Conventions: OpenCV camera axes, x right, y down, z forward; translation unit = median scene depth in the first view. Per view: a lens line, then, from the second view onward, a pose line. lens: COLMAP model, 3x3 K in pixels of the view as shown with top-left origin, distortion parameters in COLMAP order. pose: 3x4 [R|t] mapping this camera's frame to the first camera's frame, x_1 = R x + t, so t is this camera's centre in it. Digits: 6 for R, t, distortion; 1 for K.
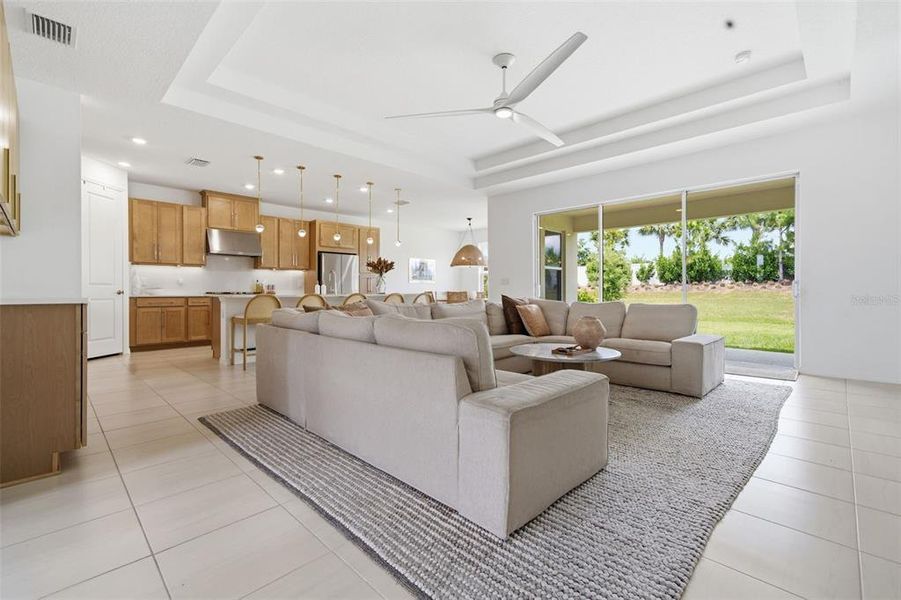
lens RADIAL K [[396.7, 0, 450.5], [0, 396.7, 294.7], [0, 0, 1]] dist [-0.009406, 0.005510]
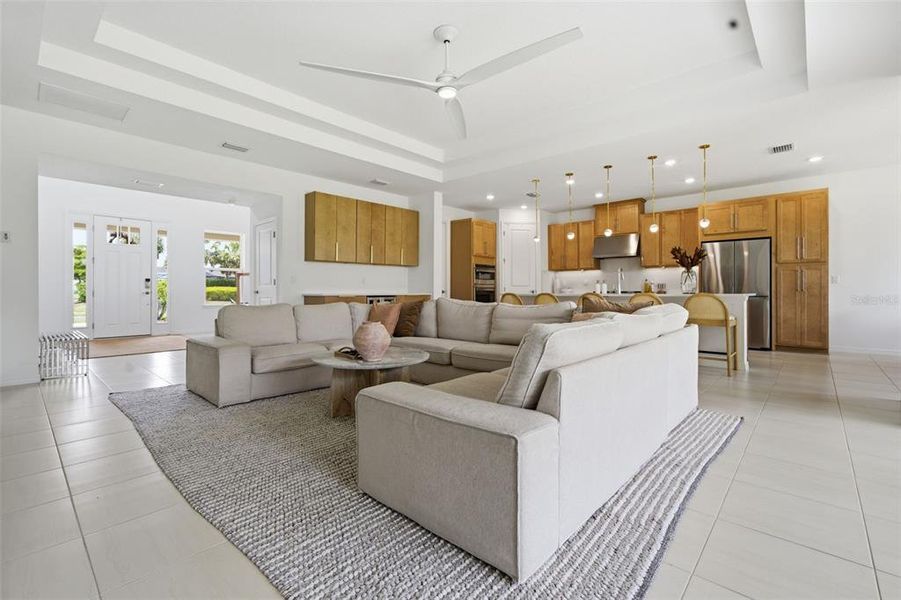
lens RADIAL K [[396.7, 0, 444.4], [0, 396.7, 292.1], [0, 0, 1]] dist [-0.009406, 0.005510]
pose [[0.015610, -0.000879, -0.999878, 0.600678], [-0.011572, 0.999932, -0.001060, 0.003998], [0.999811, 0.011587, 0.015599, 0.554048]]
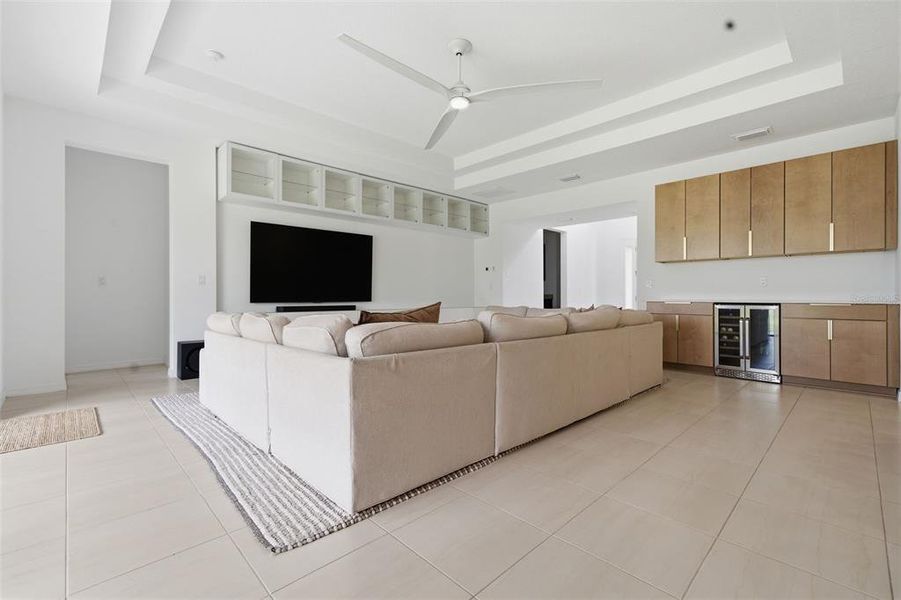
lens RADIAL K [[396.7, 0, 458.2], [0, 396.7, 298.6], [0, 0, 1]] dist [-0.009406, 0.005510]
pose [[-0.999832, -0.006489, 0.017115, 0.084279], [-0.006252, 0.999885, 0.013834, -0.001622], [-0.017203, 0.013724, -0.999758, 1.085788]]
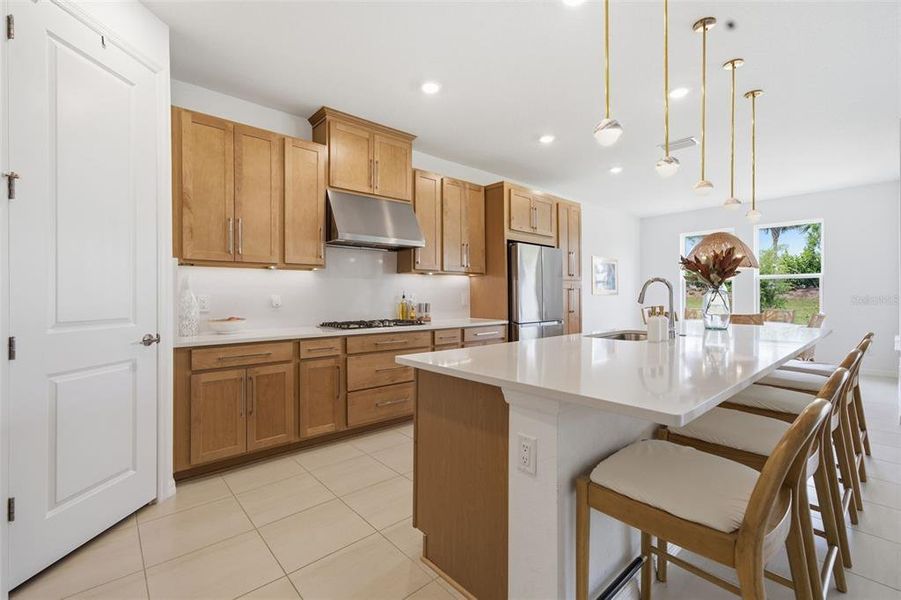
lens RADIAL K [[396.7, 0, 445.2], [0, 396.7, 296.3], [0, 0, 1]] dist [-0.009406, 0.005510]
pose [[0.996751, -0.004328, -0.080426, -0.460758], [0.003768, 0.999968, -0.007114, -0.036935], [0.080454, 0.006788, 0.996735, 0.566680]]
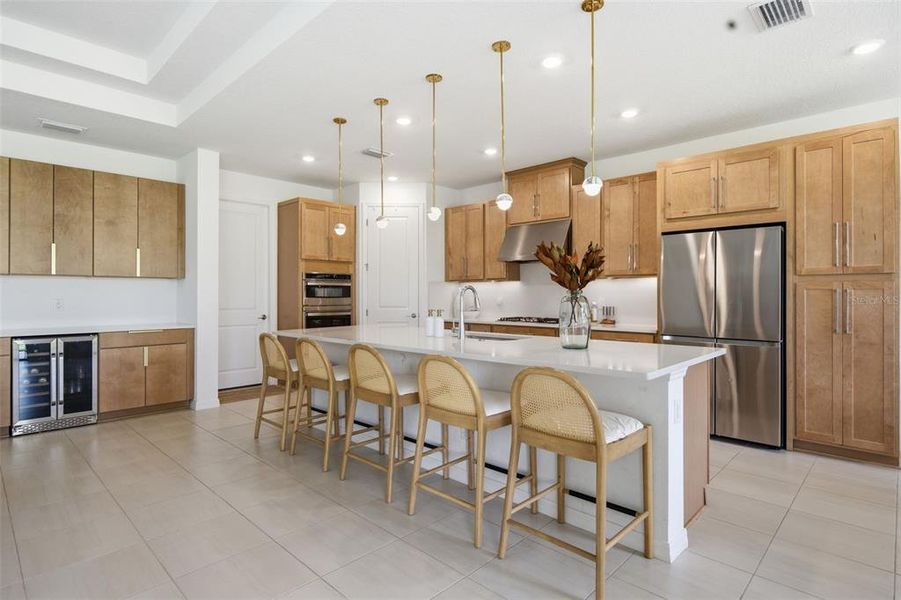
lens RADIAL K [[469.6, 0, 442.1], [0, 469.6, 294.1], [0, 0, 1]] dist [-0.000776, -0.002395]
pose [[-0.010178, -0.005313, -0.999934, 0.239670], [-0.009087, 0.999945, -0.005220, -0.044184], [0.999907, 0.009033, -0.010226, 0.938405]]
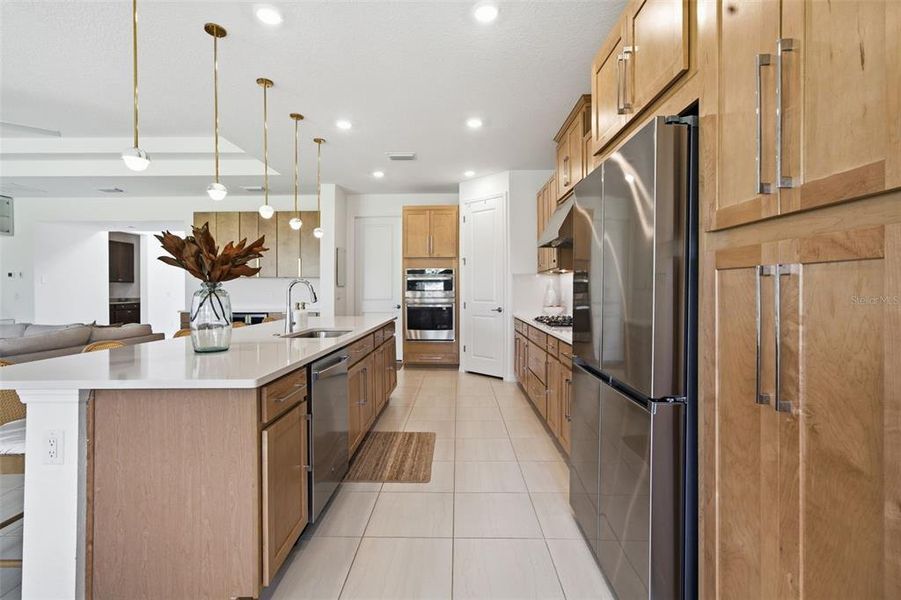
lens RADIAL K [[396.7, 0, 453.9], [0, 396.7, 295.8], [0, 0, 1]] dist [-0.009406, 0.005510]
pose [[-0.726711, 0.010532, -0.686863, -0.106798], [-0.005819, 0.999752, 0.021487, -0.048321], [0.686919, 0.019611, -0.726469, 1.390884]]
